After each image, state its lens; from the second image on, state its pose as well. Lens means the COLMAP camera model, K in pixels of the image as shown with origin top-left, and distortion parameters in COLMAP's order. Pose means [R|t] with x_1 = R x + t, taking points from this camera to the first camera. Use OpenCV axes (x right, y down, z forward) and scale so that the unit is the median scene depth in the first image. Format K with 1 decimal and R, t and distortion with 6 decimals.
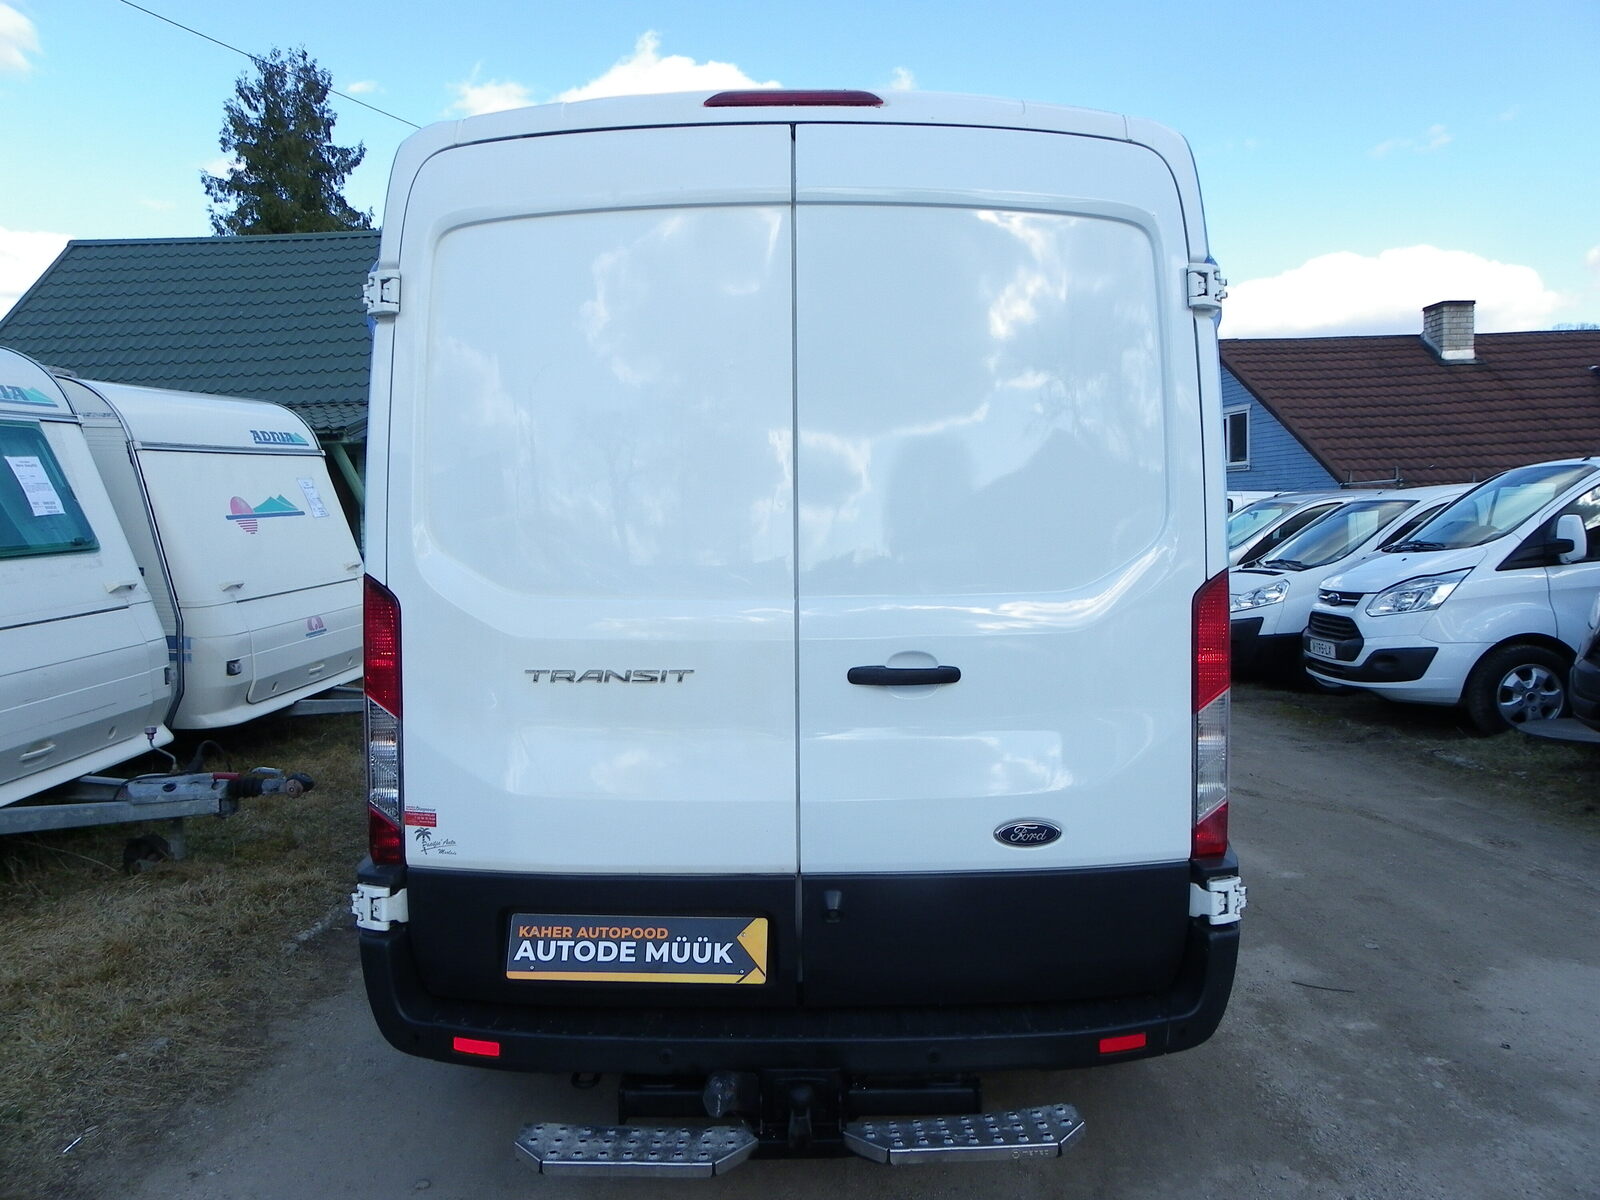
lens RADIAL K [[1185.7, 0, 822.5], [0, 1185.7, 606.0], [0, 0, 1]] dist [-0.007258, -0.001419]
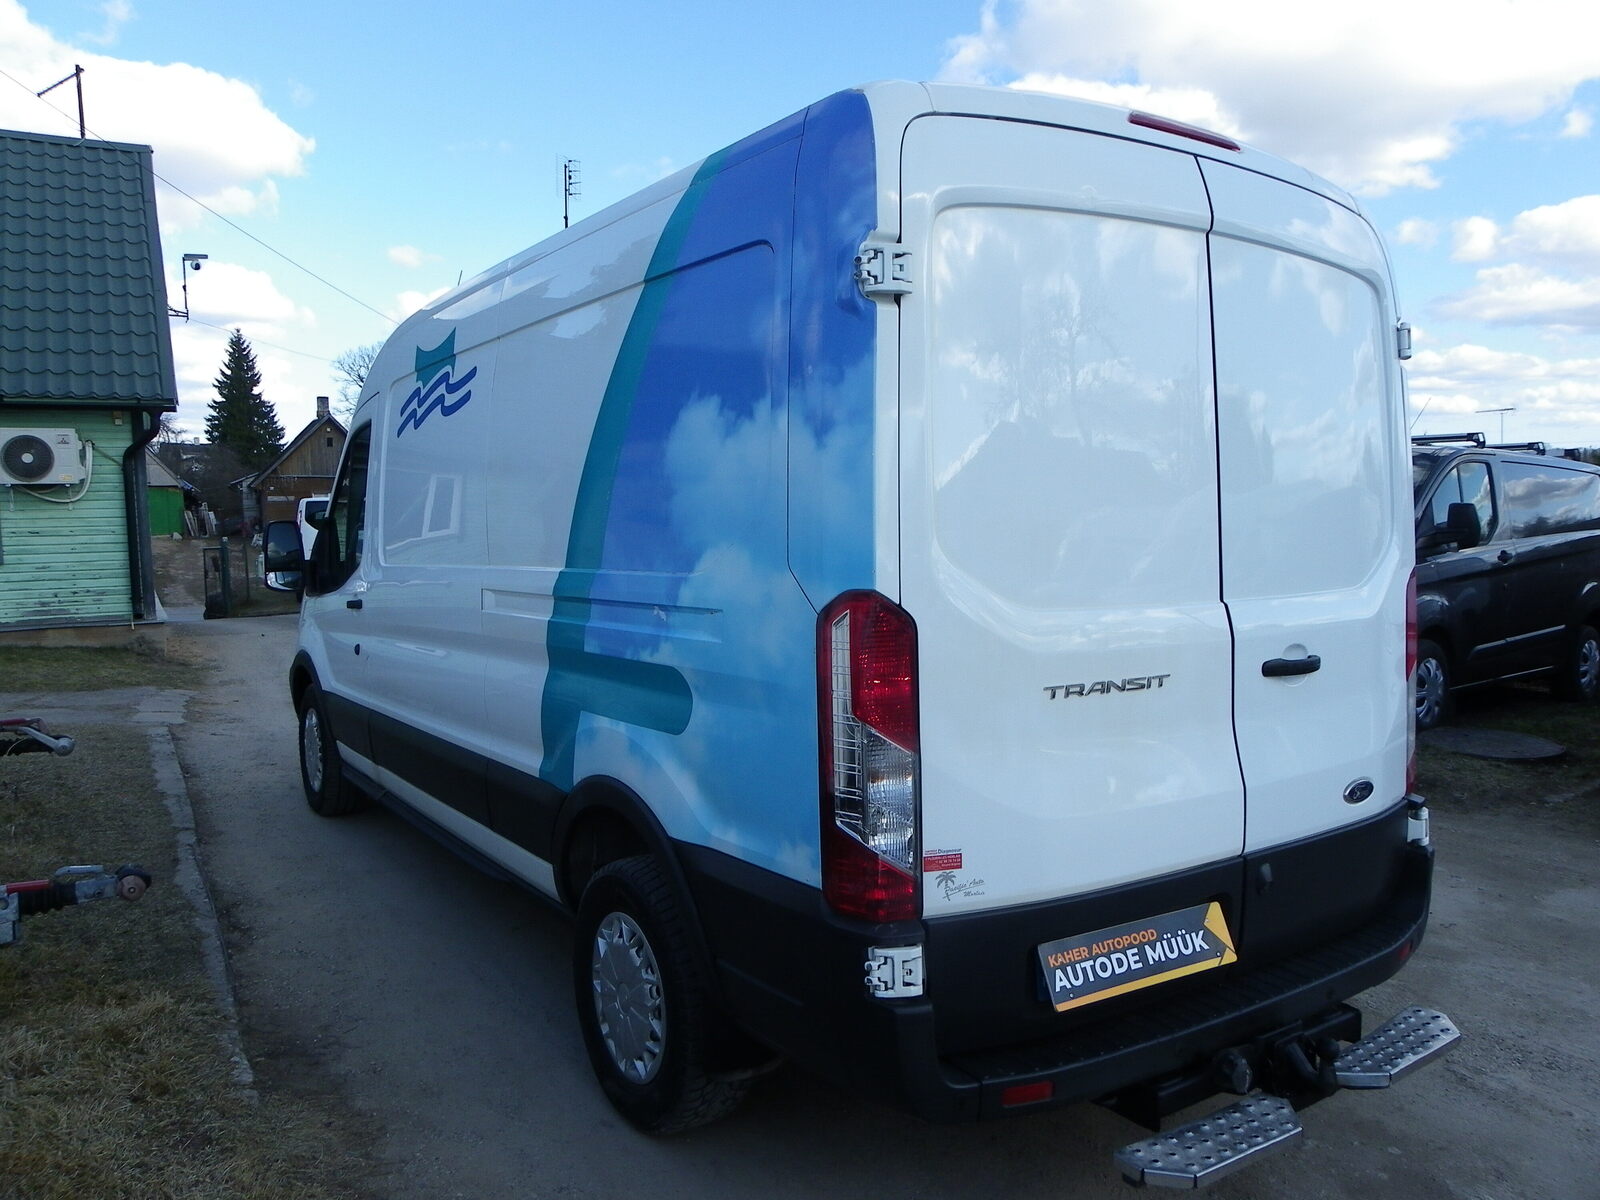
lens RADIAL K [[1187.4, 0, 800.0], [0, 1187.4, 600.0], [0, 0, 1]] dist [-0.009868, 0.001667]
pose [[0.831852, -0.036854, 0.553772, -0.922886], [0.033391, 0.999309, 0.016346, -0.037310], [-0.553992, 0.004893, 0.832508, 0.310843]]
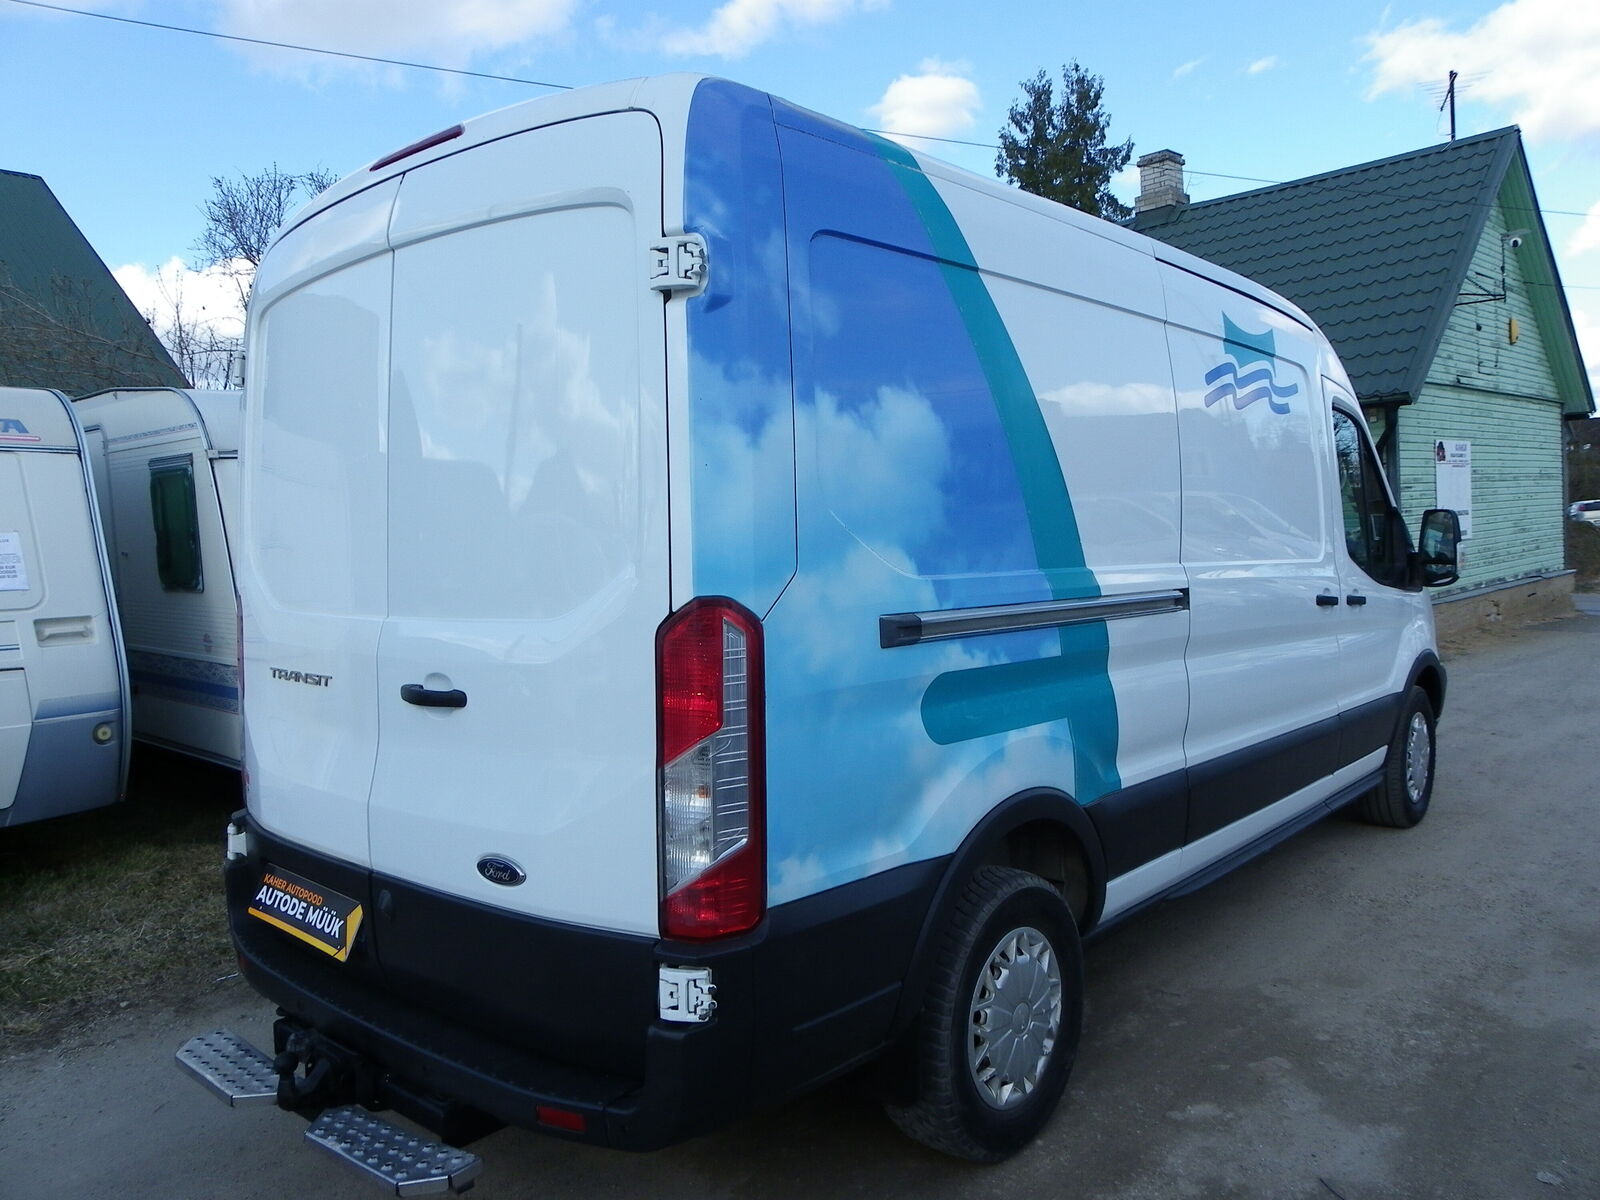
lens RADIAL K [[1193.2, 0, 799.8], [0, 1193.2, 606.7], [0, 0, 1]] dist [-0.006560, 0.005553]
pose [[0.753161, 0.030711, -0.657119, 0.958741], [-0.021902, 0.999527, 0.021610, -0.046789], [0.657471, -0.001883, 0.753477, 0.421256]]
